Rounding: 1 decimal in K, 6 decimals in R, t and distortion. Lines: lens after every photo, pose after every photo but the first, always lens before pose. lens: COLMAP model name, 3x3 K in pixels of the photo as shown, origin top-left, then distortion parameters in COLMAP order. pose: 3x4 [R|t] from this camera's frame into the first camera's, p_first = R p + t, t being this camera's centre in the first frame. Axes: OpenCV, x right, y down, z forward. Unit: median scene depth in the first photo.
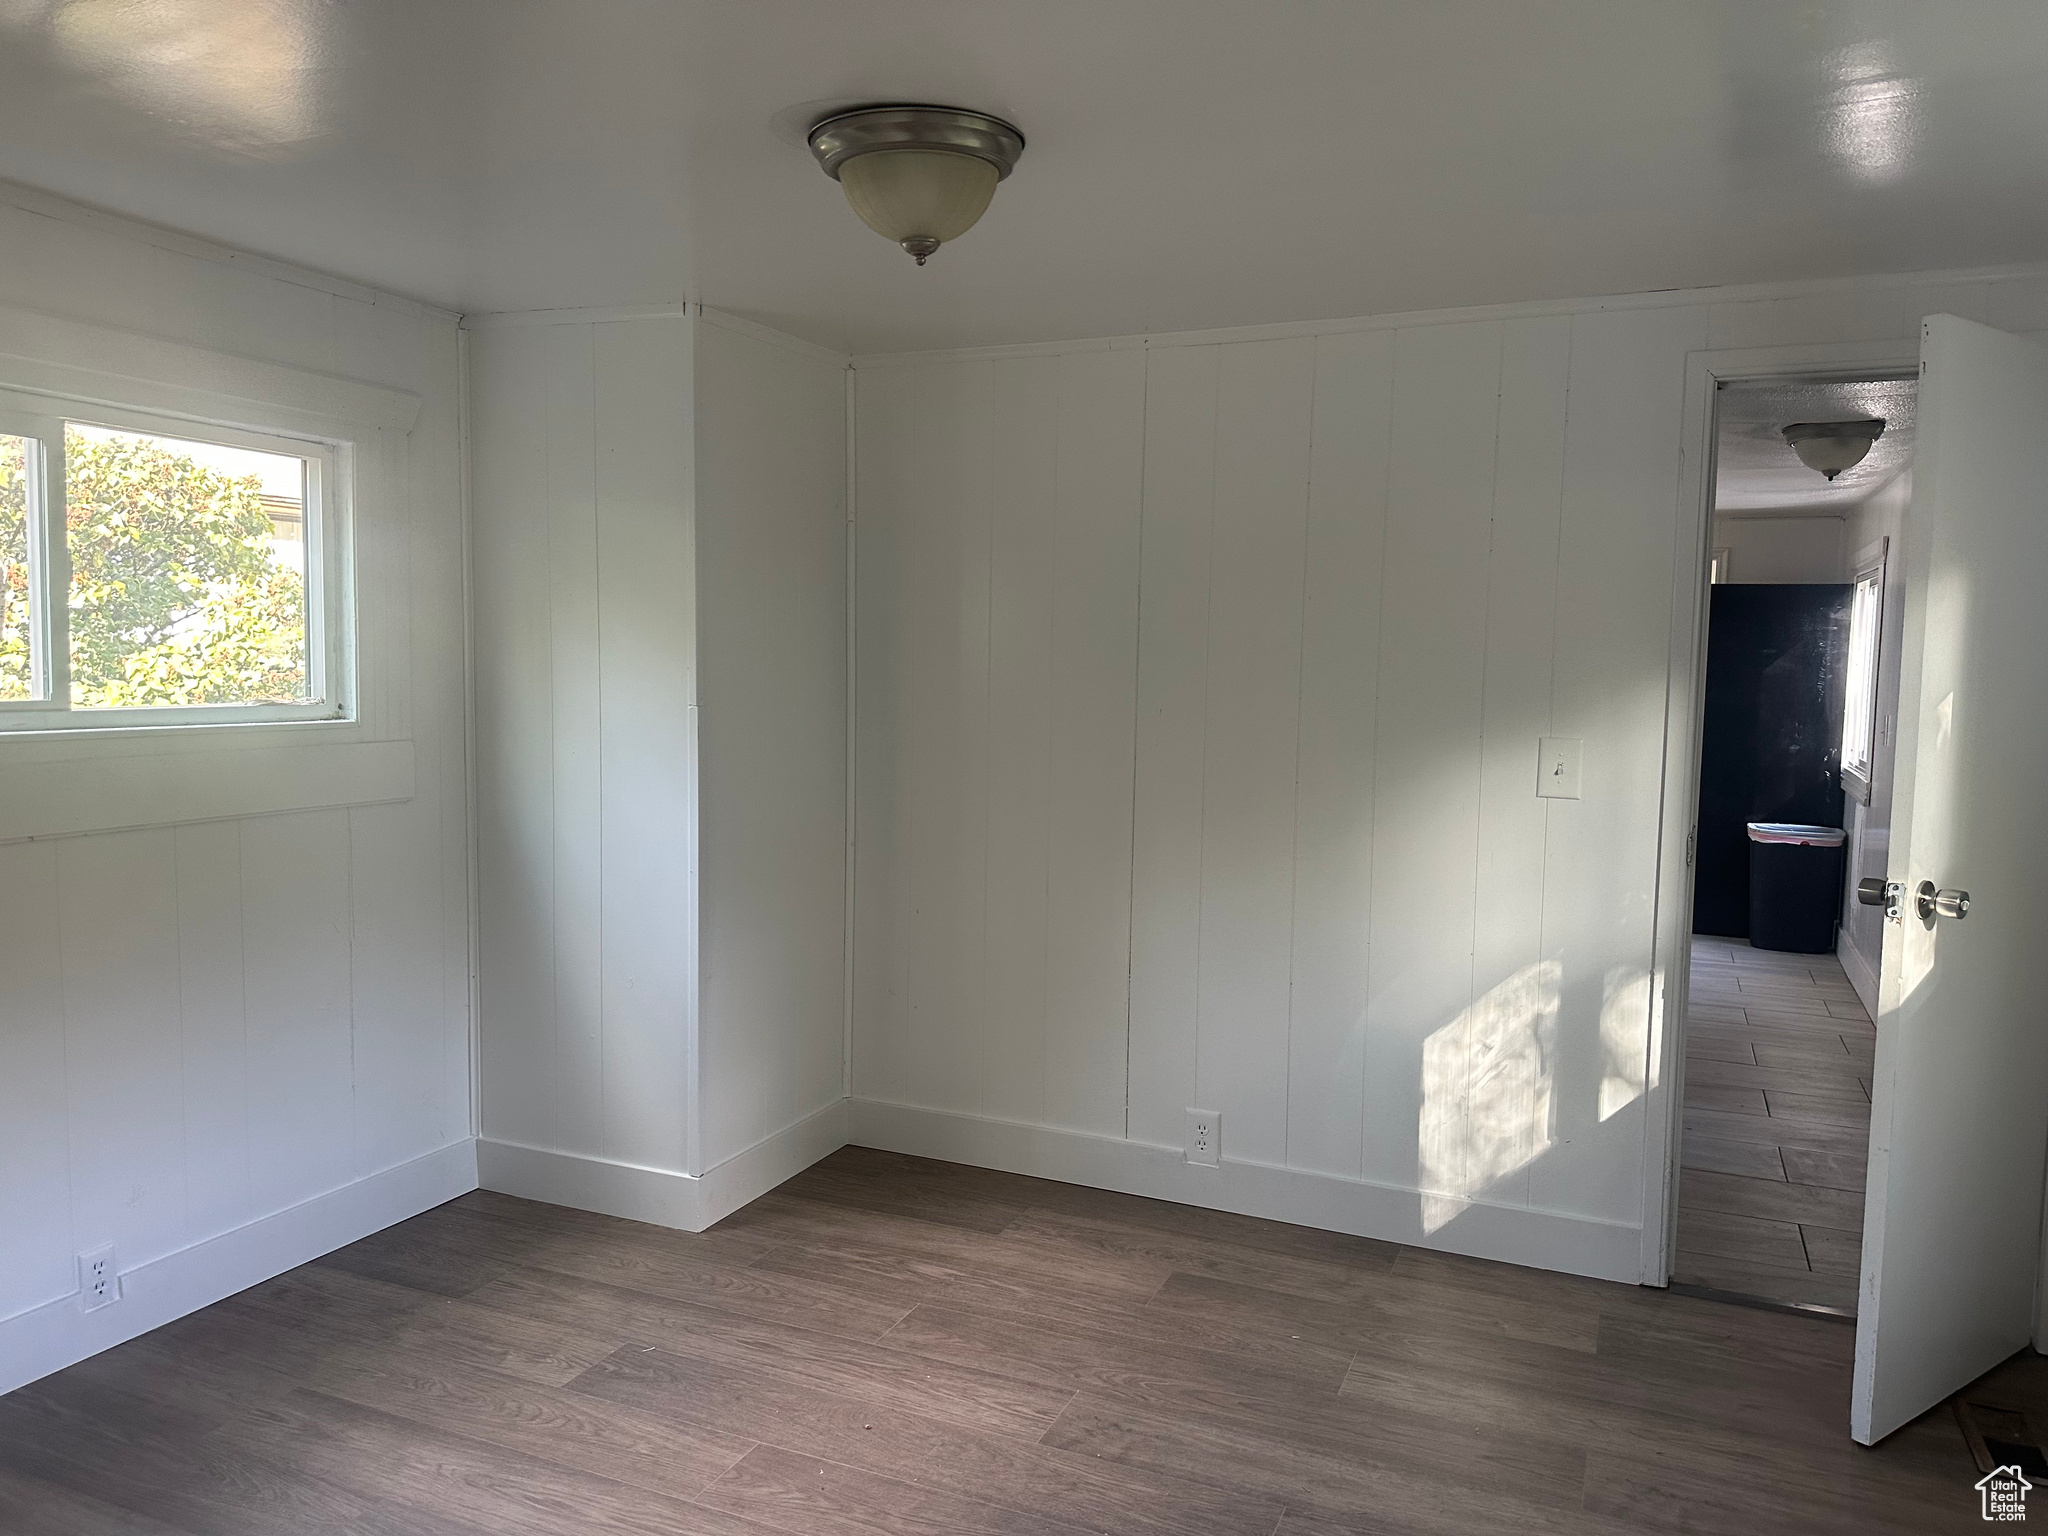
lens RADIAL K [[1463.3, 0, 1022.7], [0, 1463.3, 767.4], [0, 0, 1]] dist [0.036417, -0.058593]
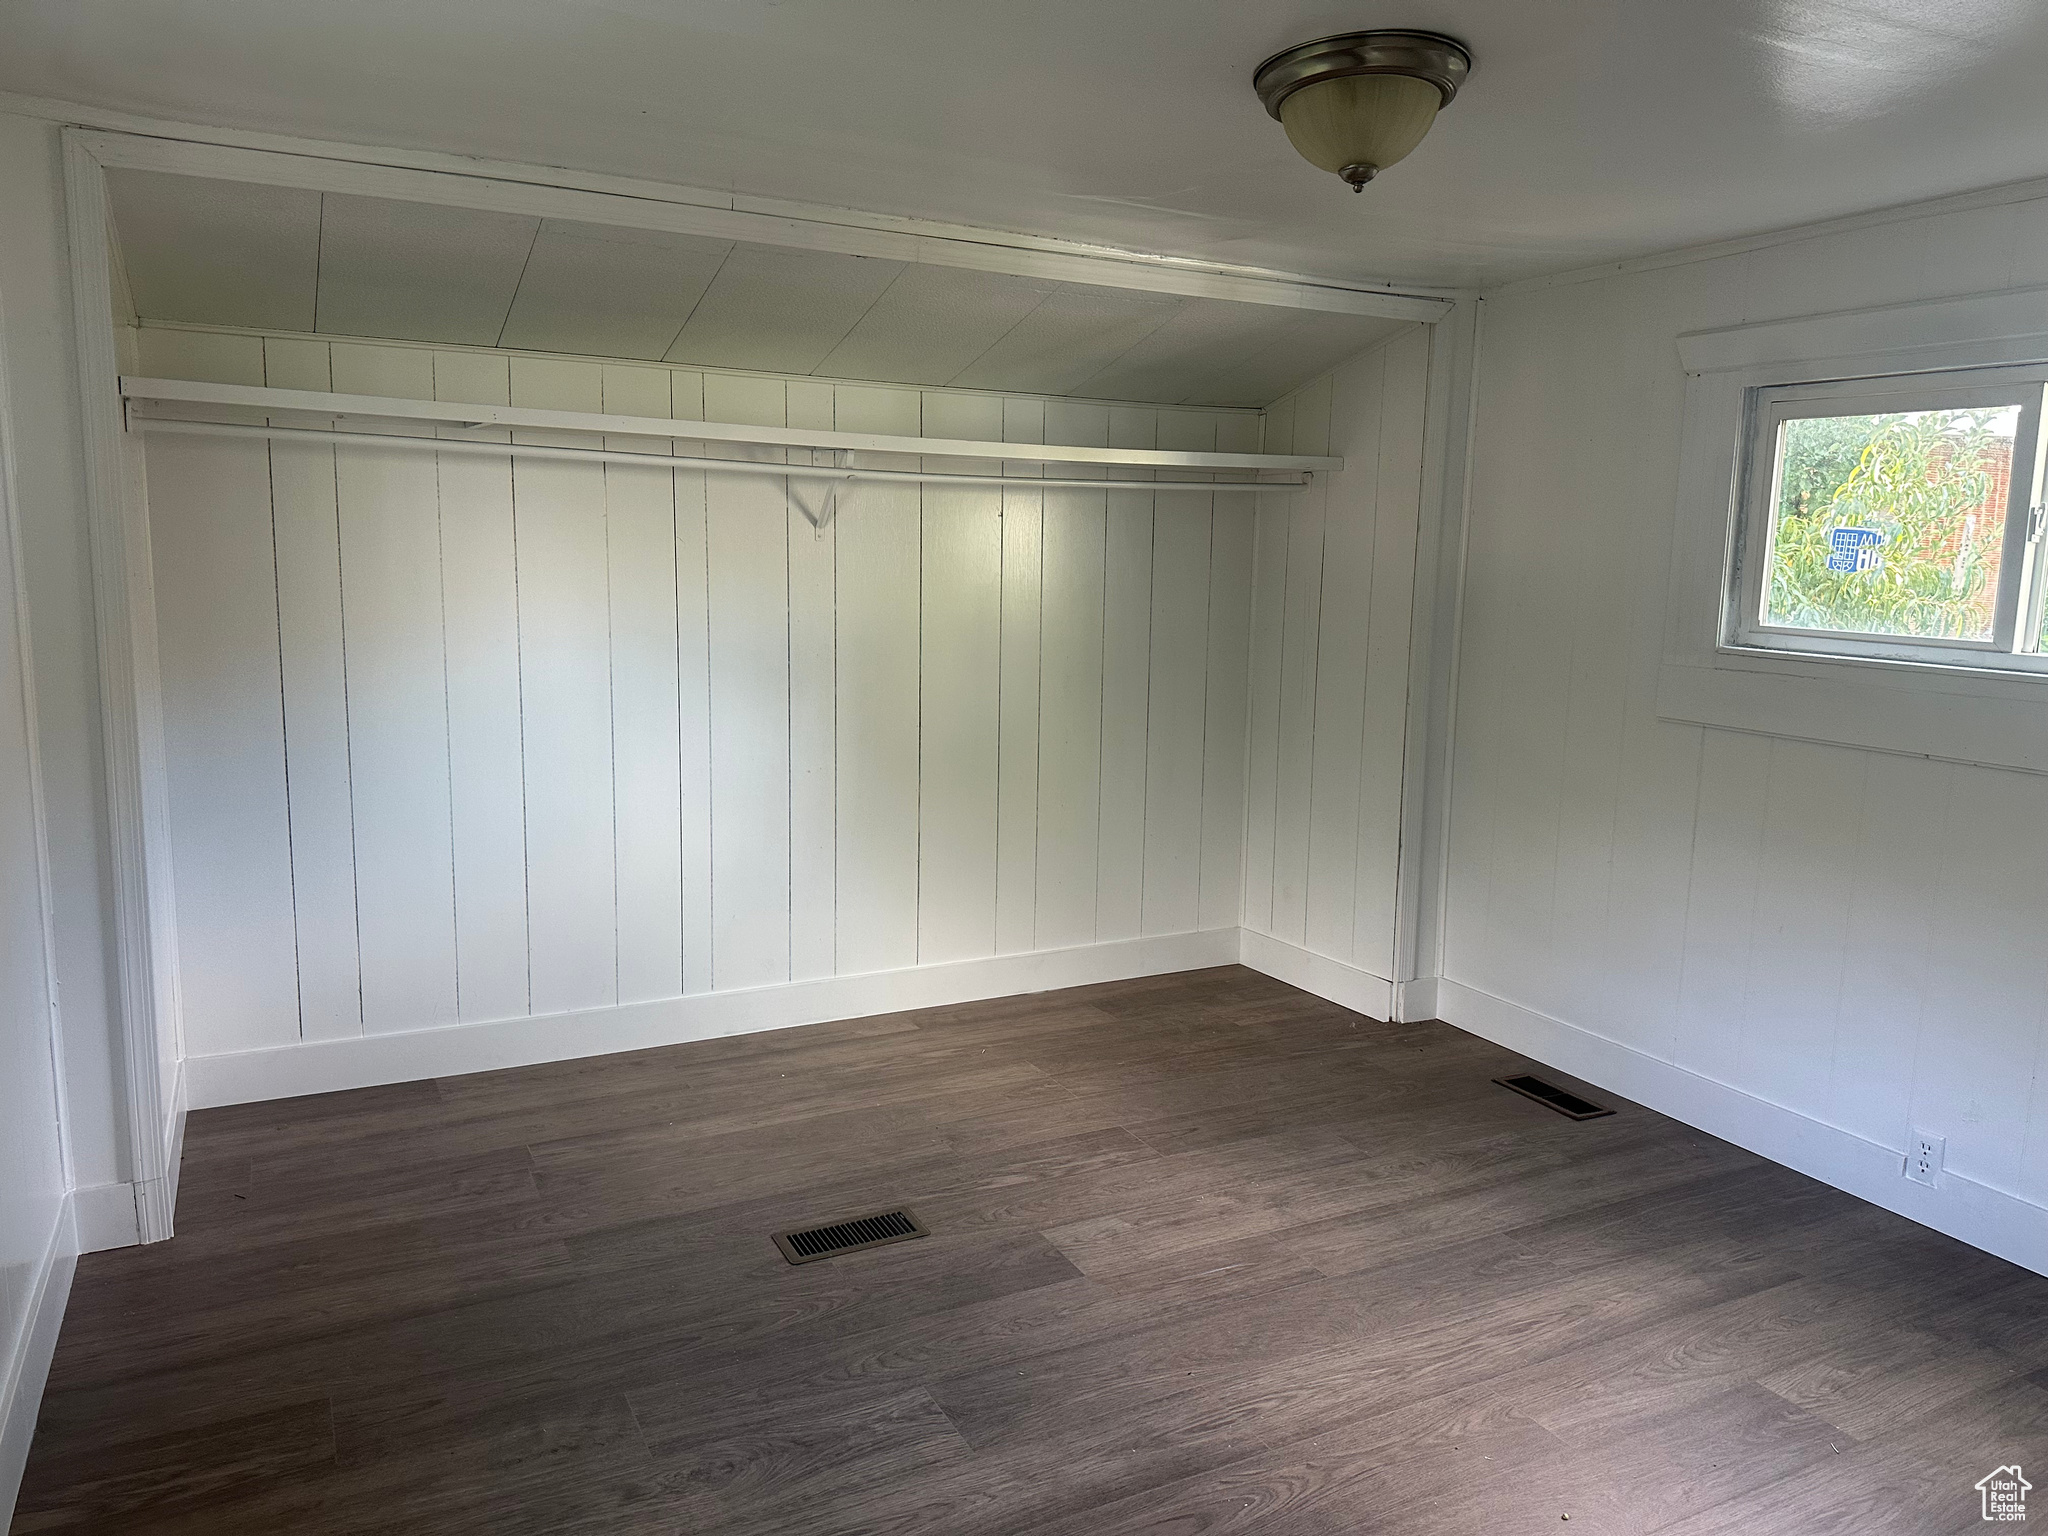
lens RADIAL K [[1463.3, 0, 1024.1], [0, 1463.3, 767.4], [0, 0, 1]] dist [0.036417, -0.058593]
pose [[-0.625646, 0.089740, -0.774929, 0.678190], [-0.096711, 0.976776, 0.191195, -0.097388], [0.774090, 0.194565, -0.602437, 1.140535]]
